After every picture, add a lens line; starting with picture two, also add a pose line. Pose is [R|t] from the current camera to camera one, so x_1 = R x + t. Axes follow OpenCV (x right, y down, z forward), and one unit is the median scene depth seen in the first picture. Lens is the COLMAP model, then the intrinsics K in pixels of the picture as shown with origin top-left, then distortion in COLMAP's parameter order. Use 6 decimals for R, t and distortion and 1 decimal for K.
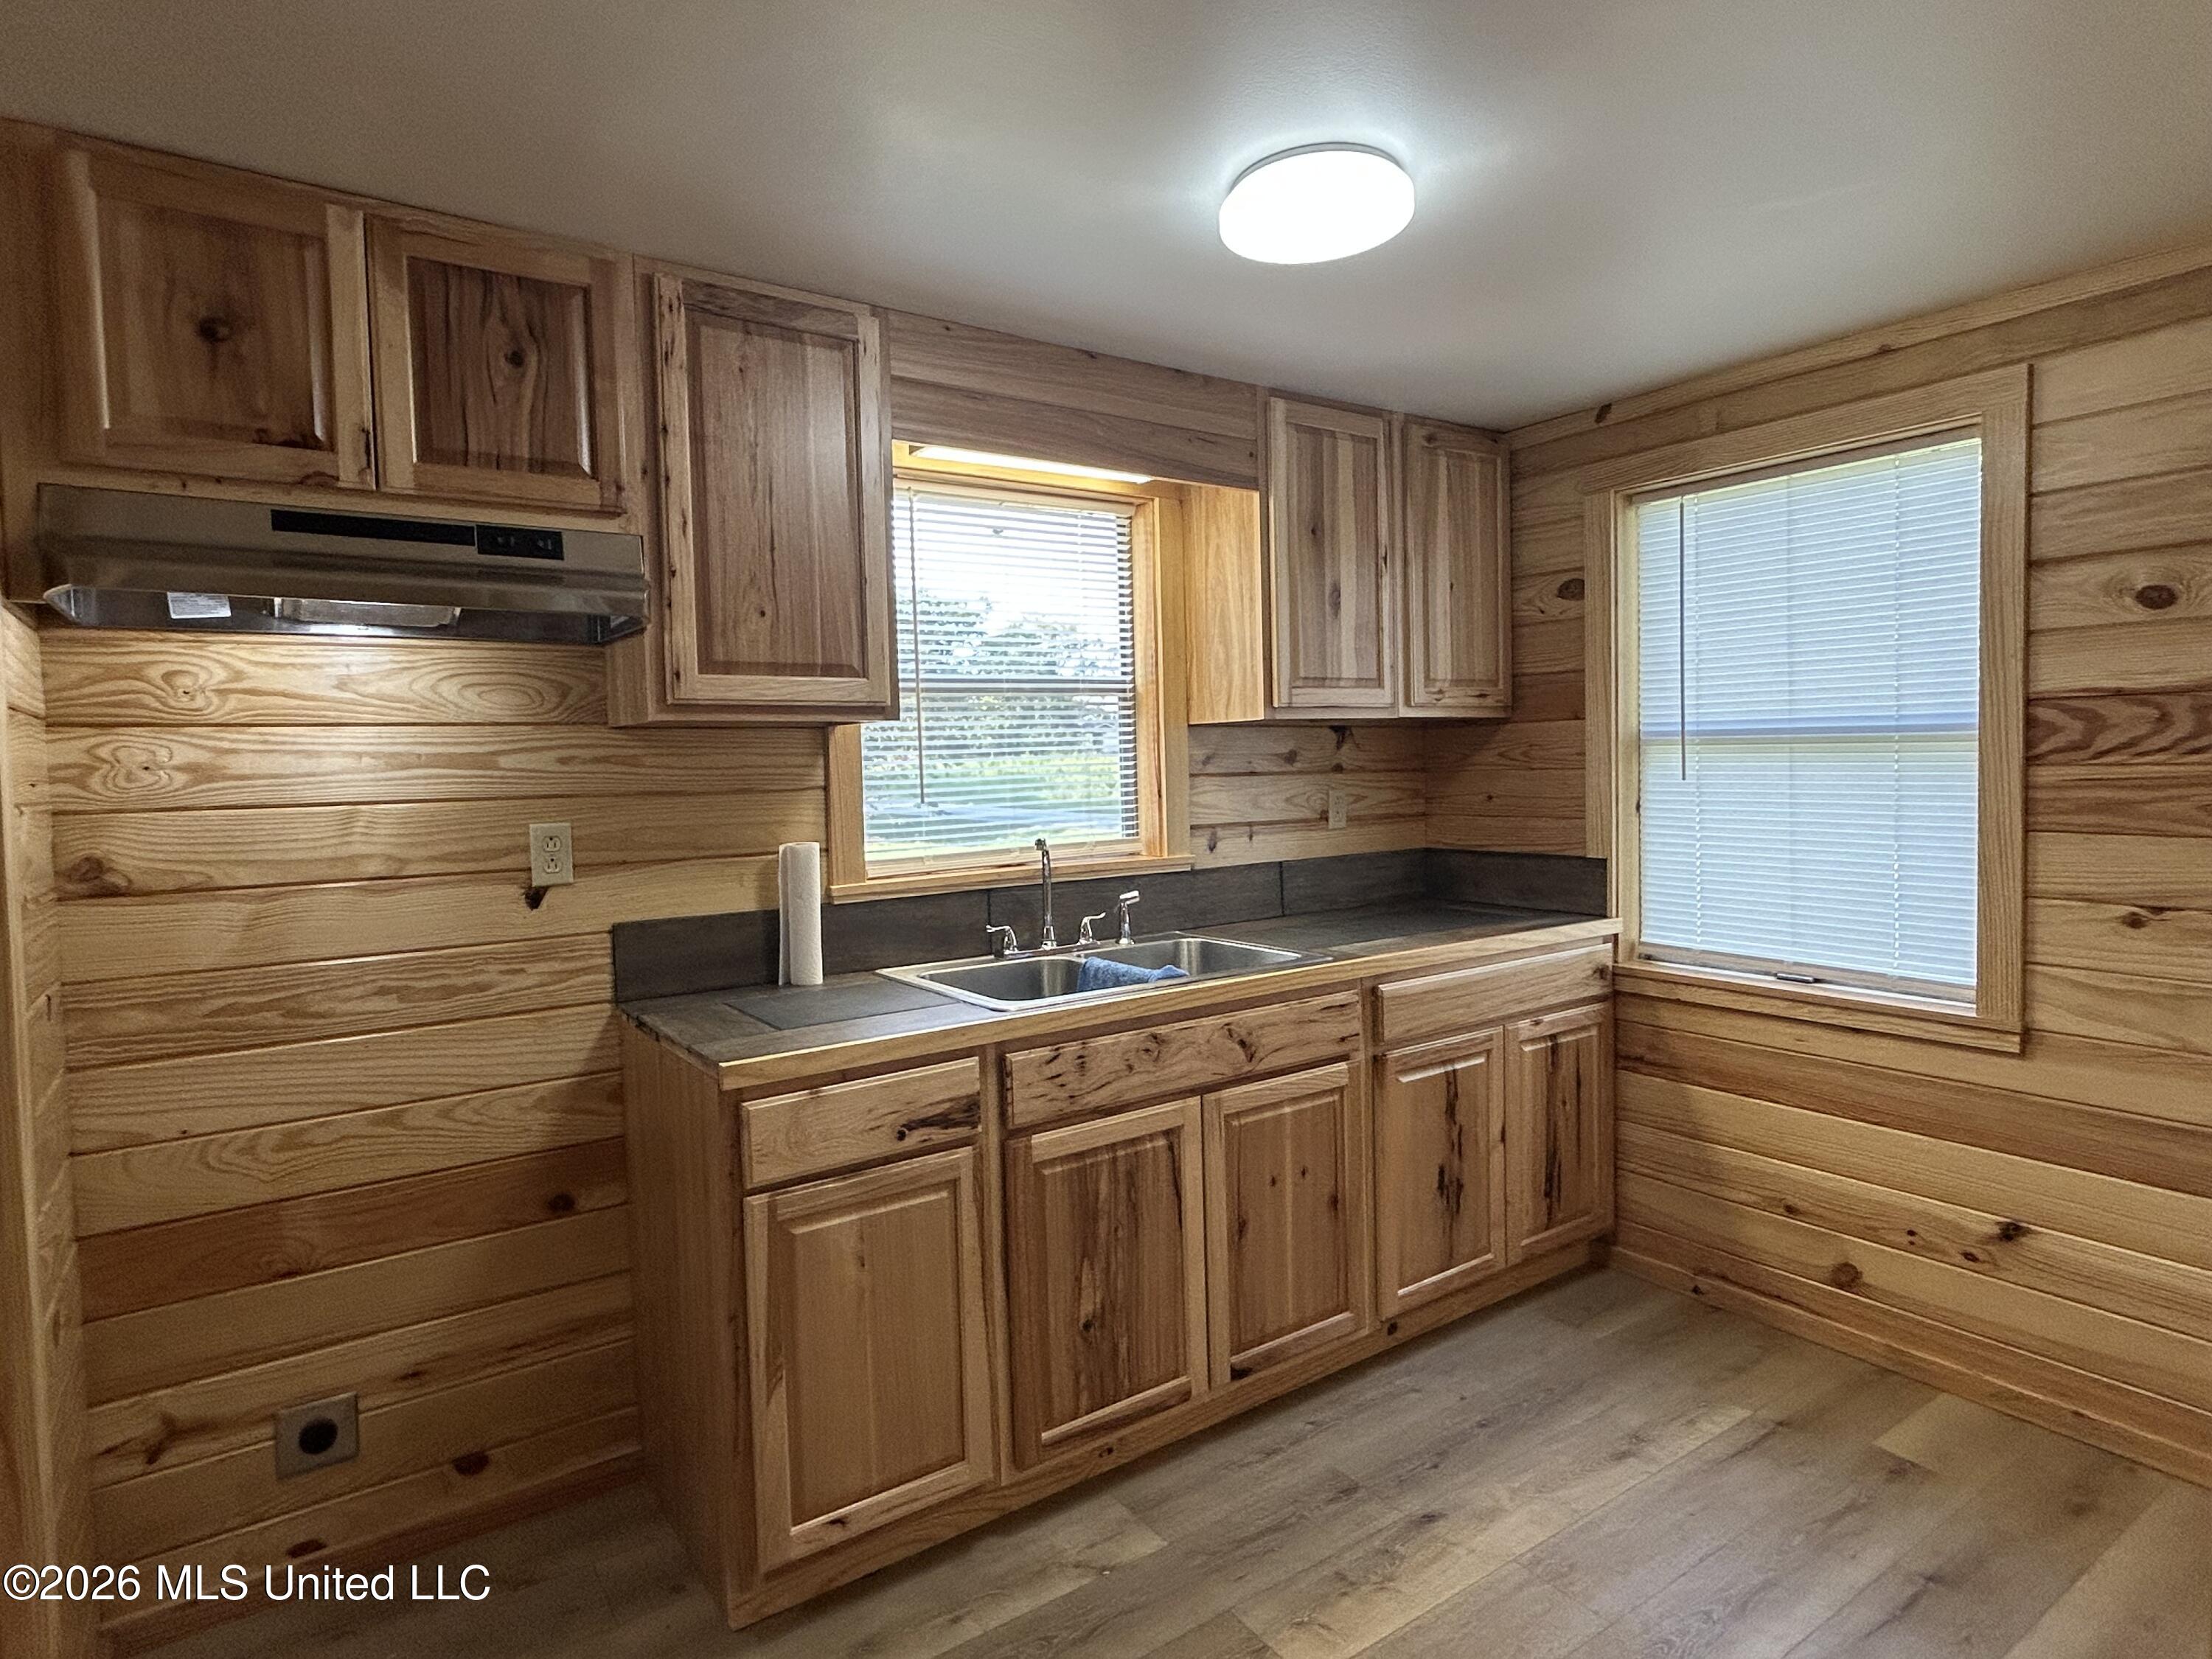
lens RADIAL K [[1218.4, 0, 1101.7], [0, 1218.4, 822.3], [0, 0, 1]] dist [0.006564, 0.000093]
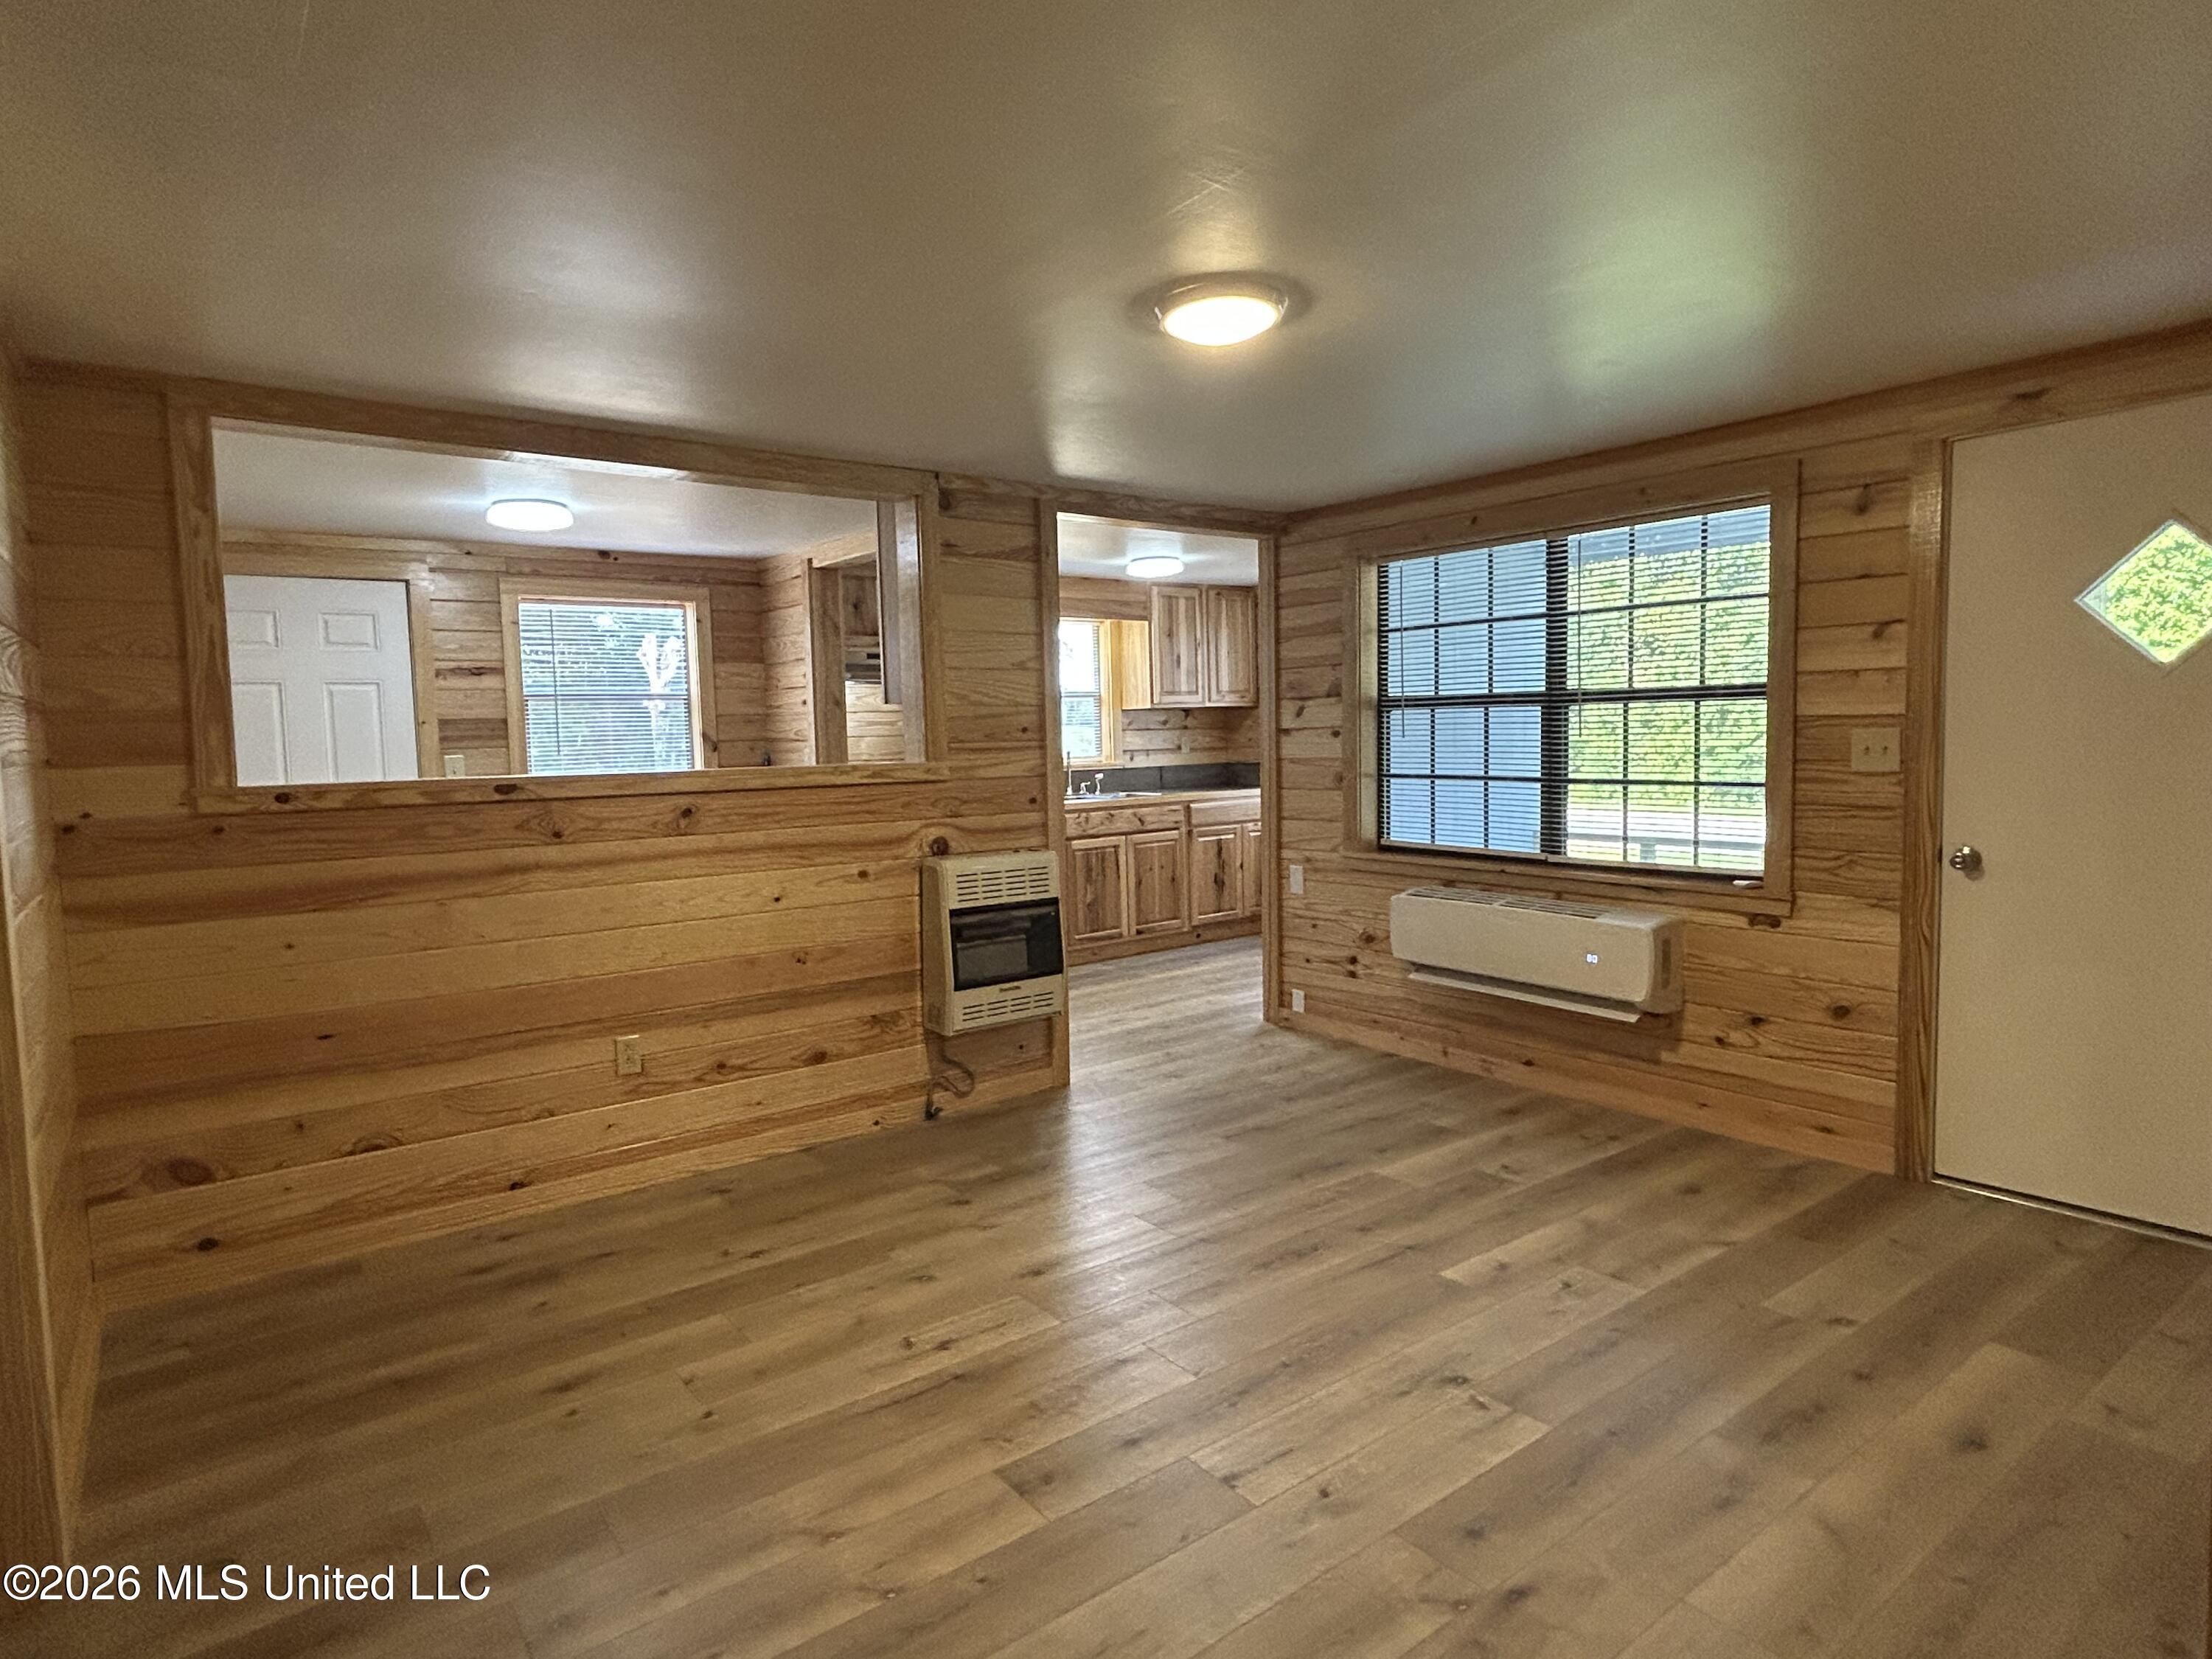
lens RADIAL K [[1218.4, 0, 1110.9], [0, 1218.4, 829.0], [0, 0, 1]] dist [0.006564, 0.000093]
pose [[0.998601, -0.007122, 0.052389, -0.088027], [0.005649, 0.999586, 0.028197, 0.098841], [-0.052568, -0.027861, 0.998229, -1.575273]]
